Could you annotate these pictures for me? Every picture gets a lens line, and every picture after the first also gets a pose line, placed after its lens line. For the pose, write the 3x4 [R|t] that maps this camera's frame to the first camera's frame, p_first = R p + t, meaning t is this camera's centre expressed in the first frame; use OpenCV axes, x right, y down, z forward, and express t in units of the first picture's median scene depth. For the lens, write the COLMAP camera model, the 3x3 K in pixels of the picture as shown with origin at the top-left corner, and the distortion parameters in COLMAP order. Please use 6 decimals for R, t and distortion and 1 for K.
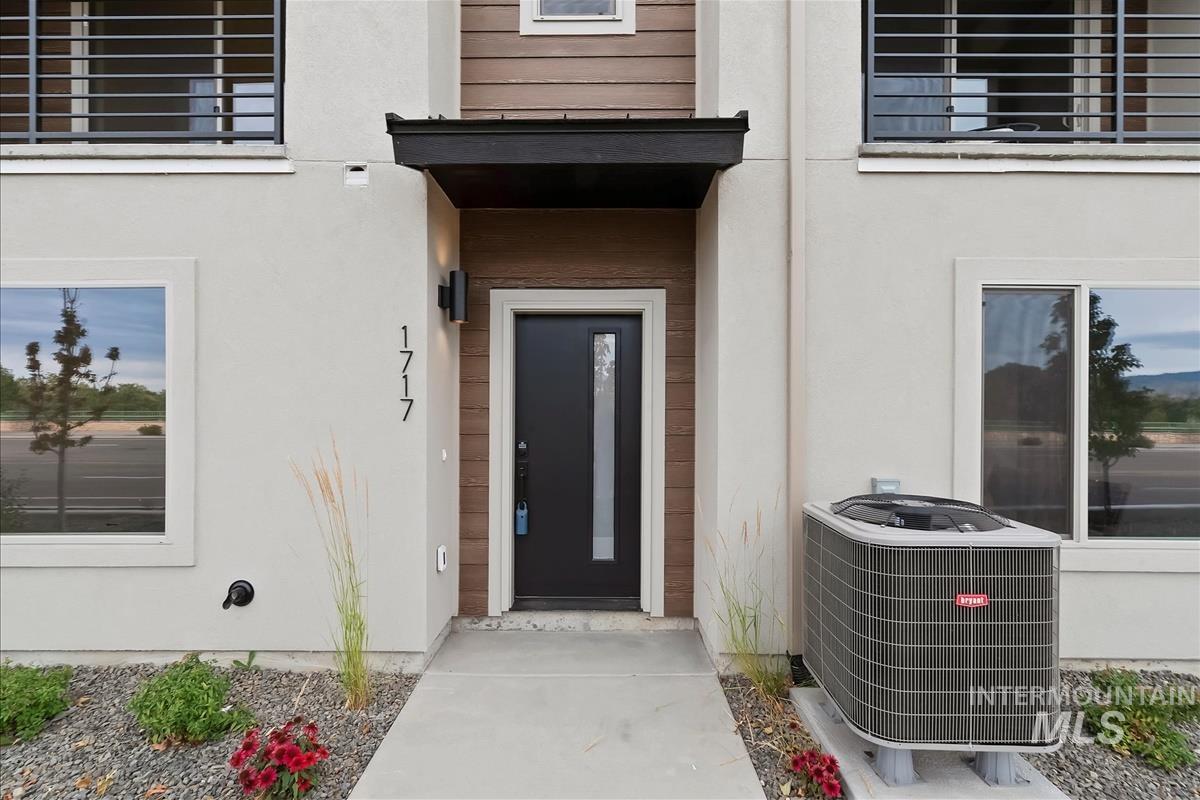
lens RADIAL K [[519.5, 0, 599.4], [0, 519.5, 412.7], [0, 0, 1]] dist [-0.000632, -0.000393]
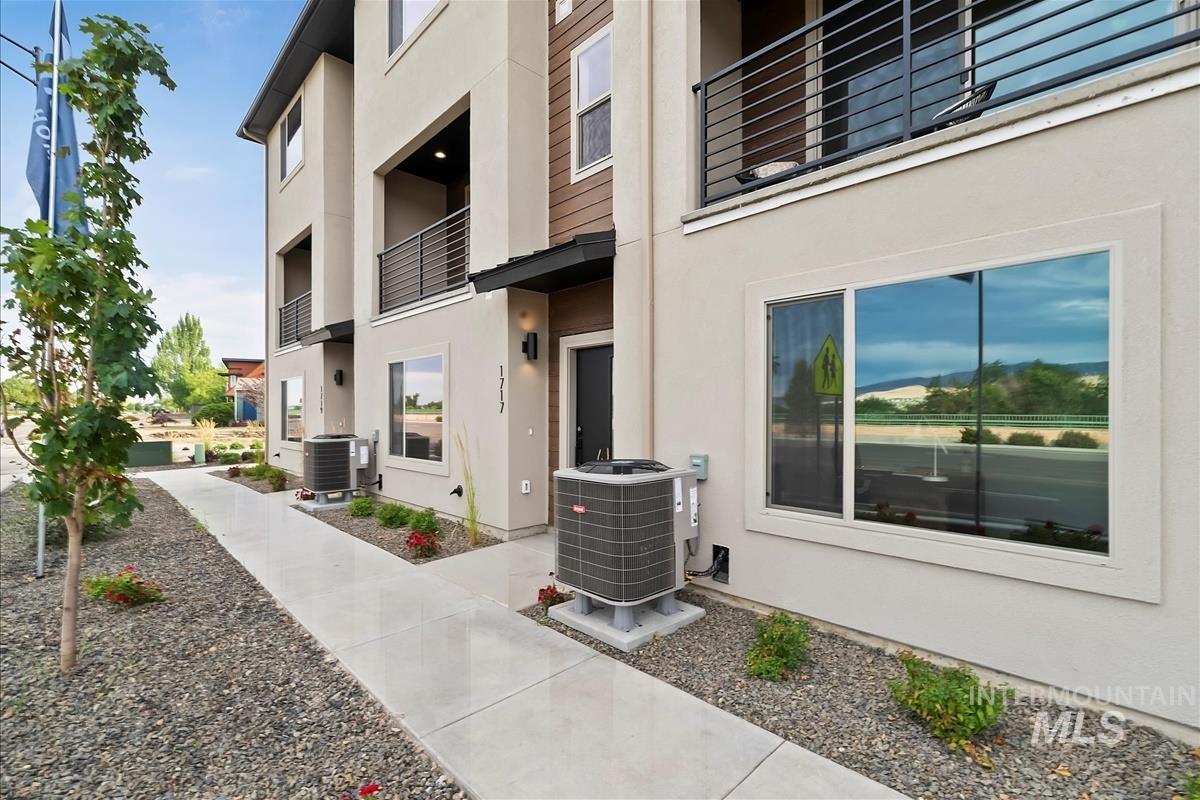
lens RADIAL K [[519.5, 0, 599.4], [0, 519.5, 412.7], [0, 0, 1]] dist [-0.000632, -0.000393]
pose [[0.707942, -0.002926, -0.706264, 1.308740], [0.003983, 0.999992, -0.000150, 0.015351], [0.706259, -0.002707, 0.707948, -0.150994]]
